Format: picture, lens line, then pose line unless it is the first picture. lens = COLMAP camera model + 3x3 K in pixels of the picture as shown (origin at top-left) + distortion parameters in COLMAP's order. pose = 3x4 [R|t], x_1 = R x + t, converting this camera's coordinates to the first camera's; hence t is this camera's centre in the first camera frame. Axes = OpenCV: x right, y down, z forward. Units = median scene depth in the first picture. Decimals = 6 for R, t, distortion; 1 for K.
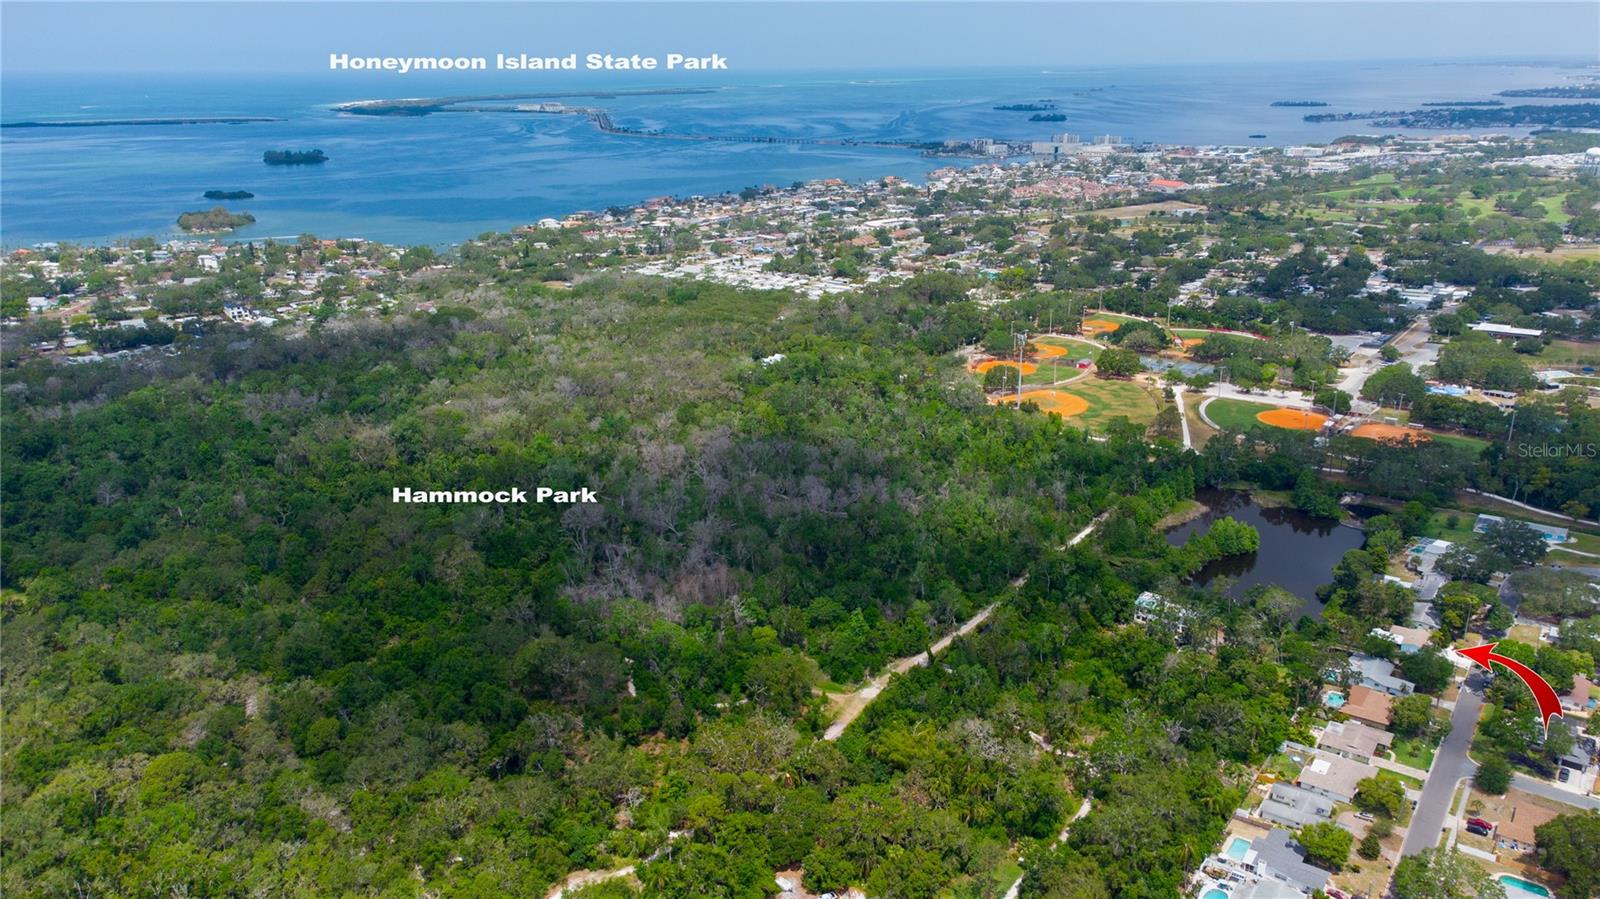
lens RADIAL K [[1177.9, 0, 782.0], [0, 1177.9, 443.8], [0, 0, 1]] dist [0.053330, -0.000430]
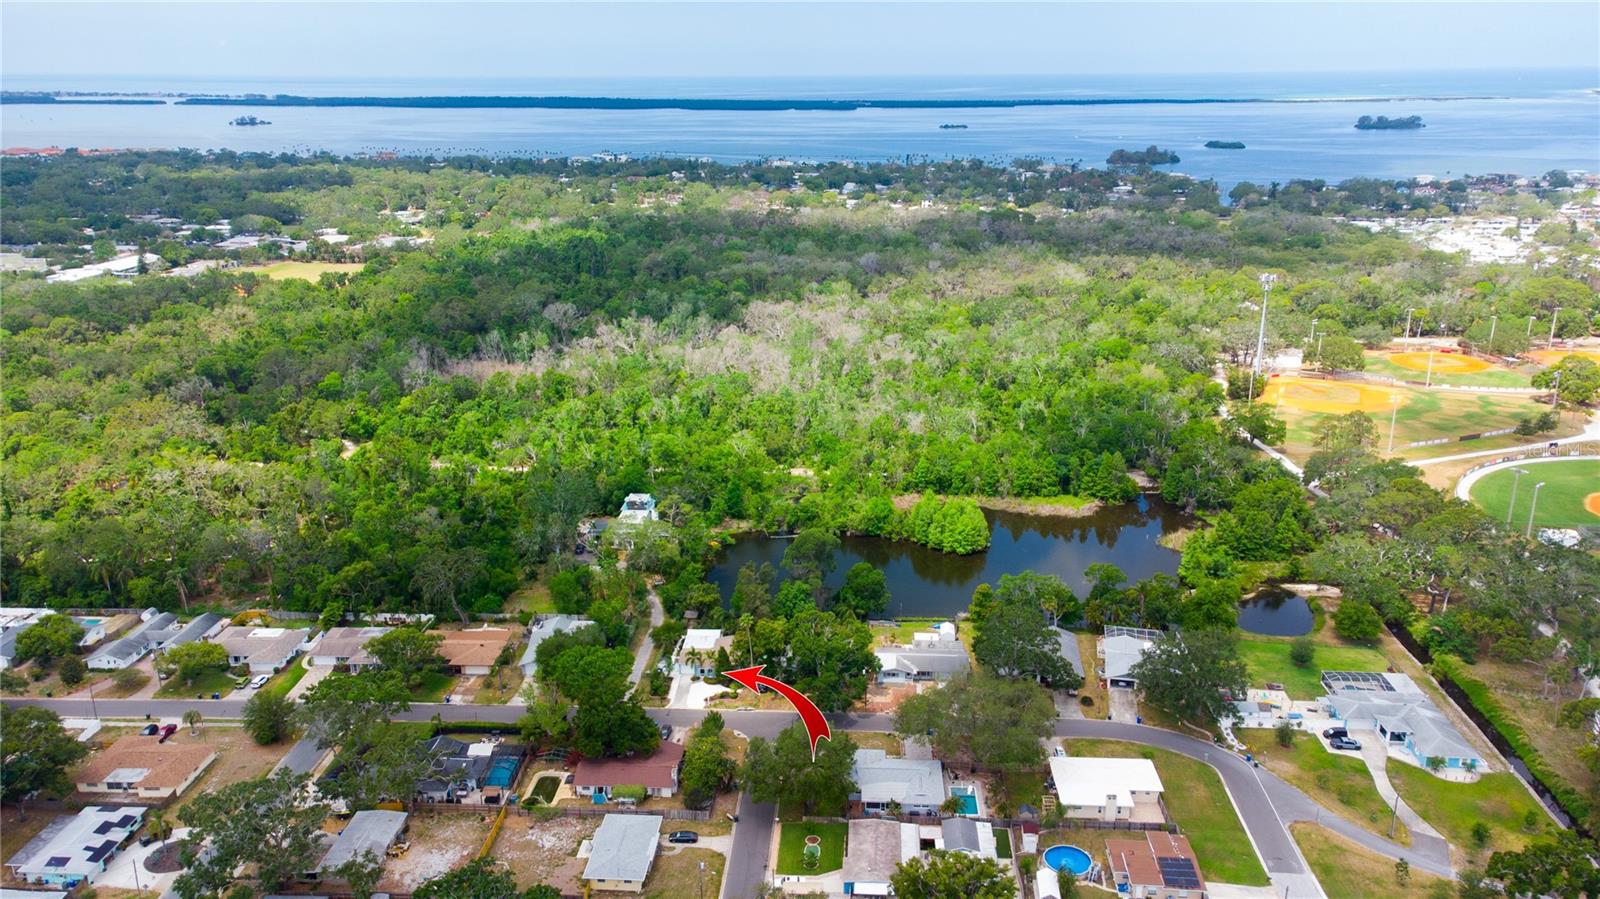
lens RADIAL K [[1177.9, 0, 809.0], [0, 1177.9, 444.6], [0, 0, 1]] dist [0.053330, -0.000430]
pose [[0.553944, 0.265530, -0.789075, 0.540280], [-0.262102, 0.955204, 0.137434, -0.020965], [0.790221, 0.130687, 0.598725, 0.350518]]
